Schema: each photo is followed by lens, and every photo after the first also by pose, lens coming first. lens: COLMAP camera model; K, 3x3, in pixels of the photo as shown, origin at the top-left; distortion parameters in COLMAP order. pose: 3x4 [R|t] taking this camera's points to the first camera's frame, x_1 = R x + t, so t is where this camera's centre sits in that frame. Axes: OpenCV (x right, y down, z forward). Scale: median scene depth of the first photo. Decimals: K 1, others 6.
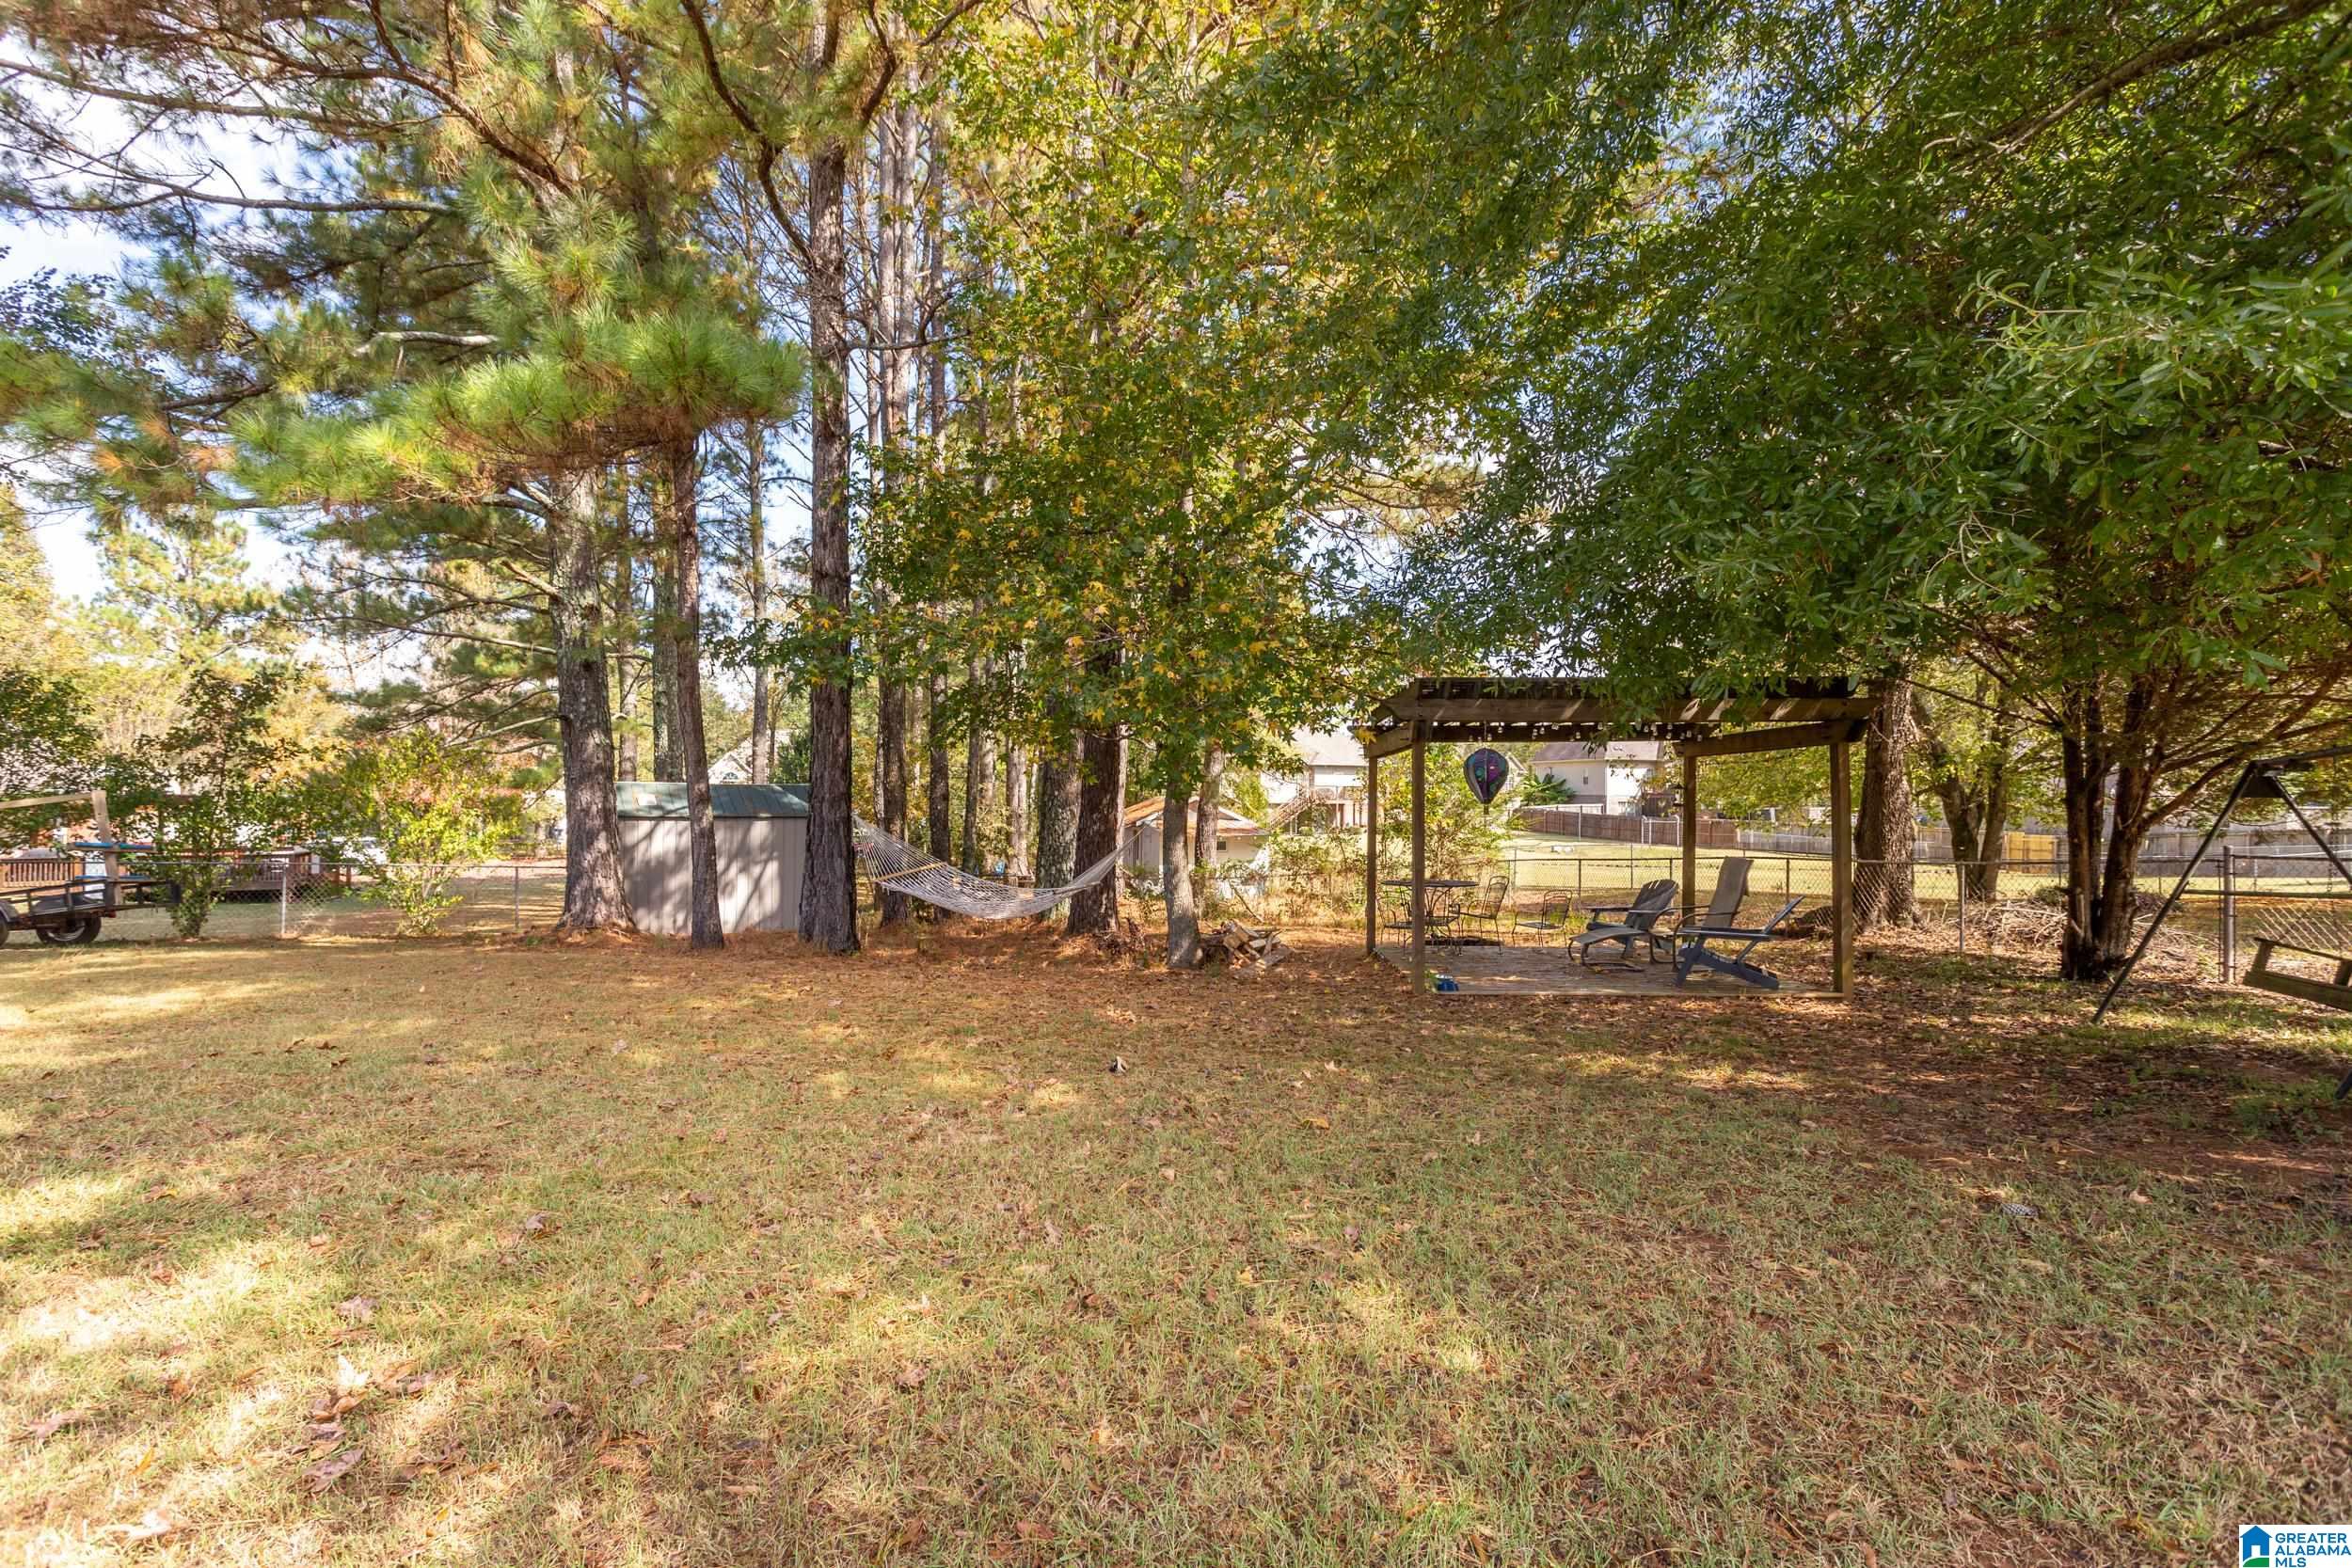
lens RADIAL K [[1150.9, 0, 1180.0], [0, 1150.9, 780.9], [0, 0, 1]] dist [0.017473, -0.000501]
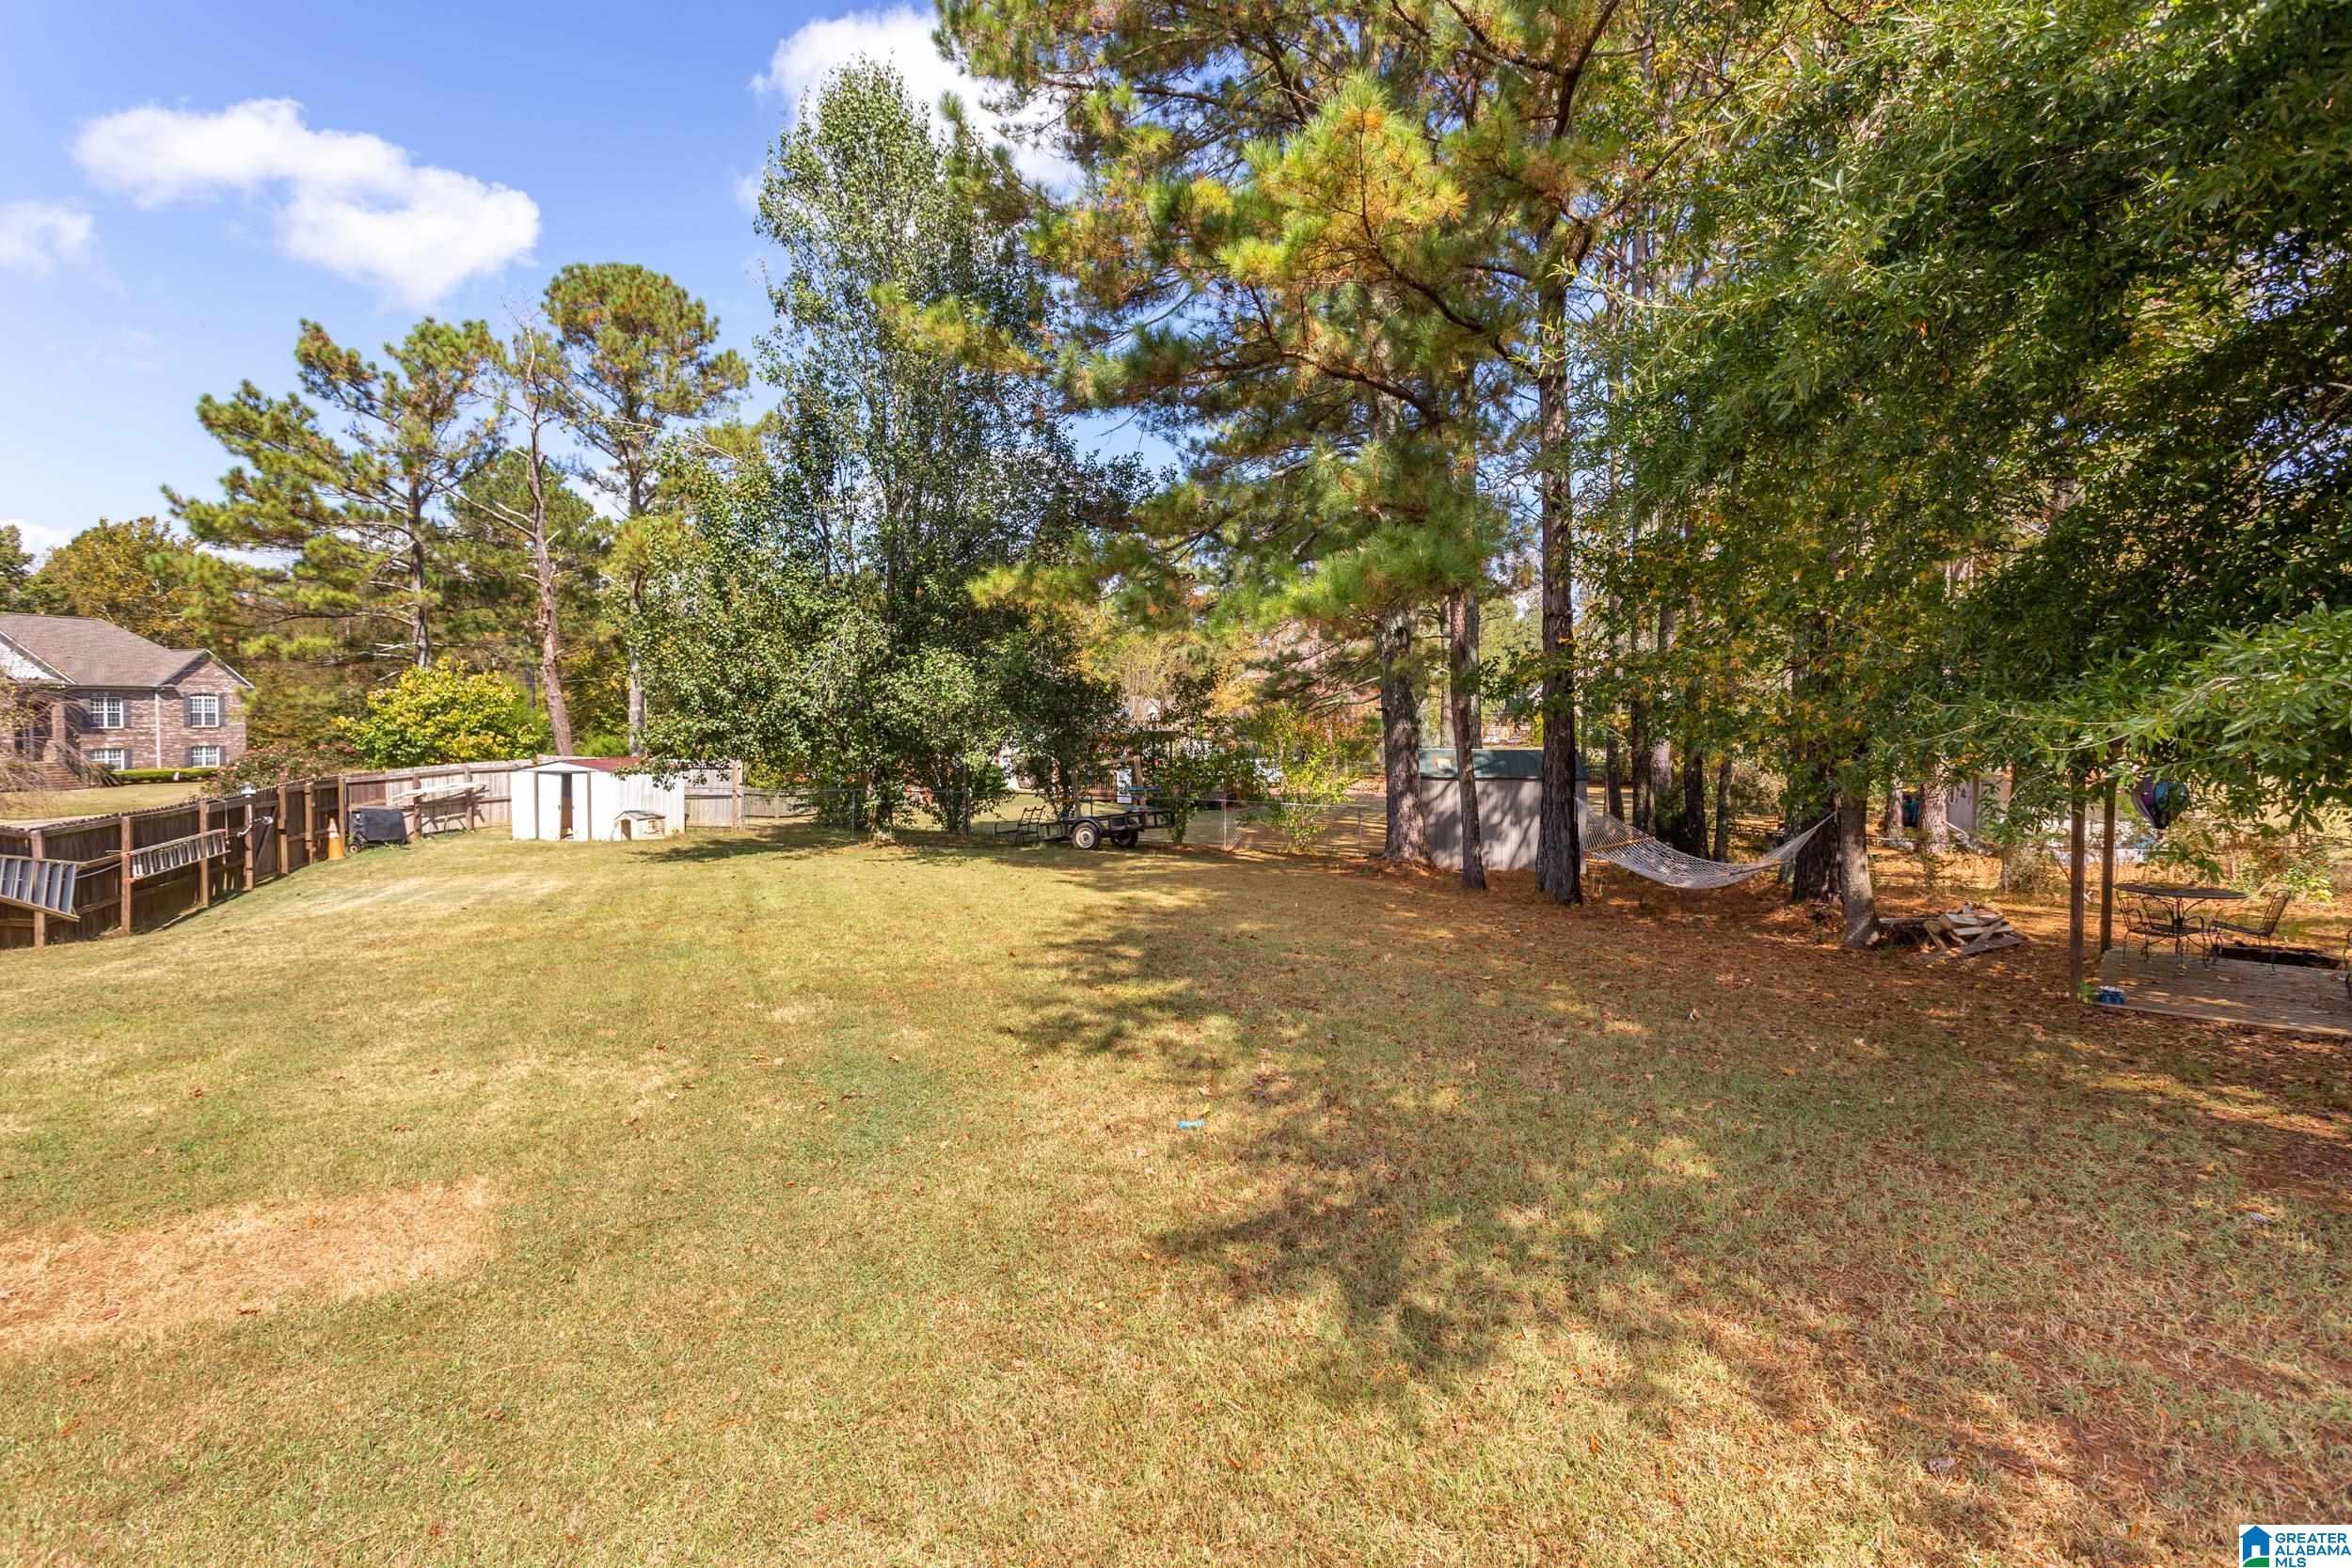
lens RADIAL K [[1150.9, 0, 1173.5], [0, 1150.9, 772.7], [0, 0, 1]] dist [0.017473, -0.000501]
pose [[0.766439, 0.025421, -0.641814, 0.153737], [0.014188, 0.998303, 0.056484, -0.058656], [0.642160, -0.052398, 0.764778, -0.205341]]
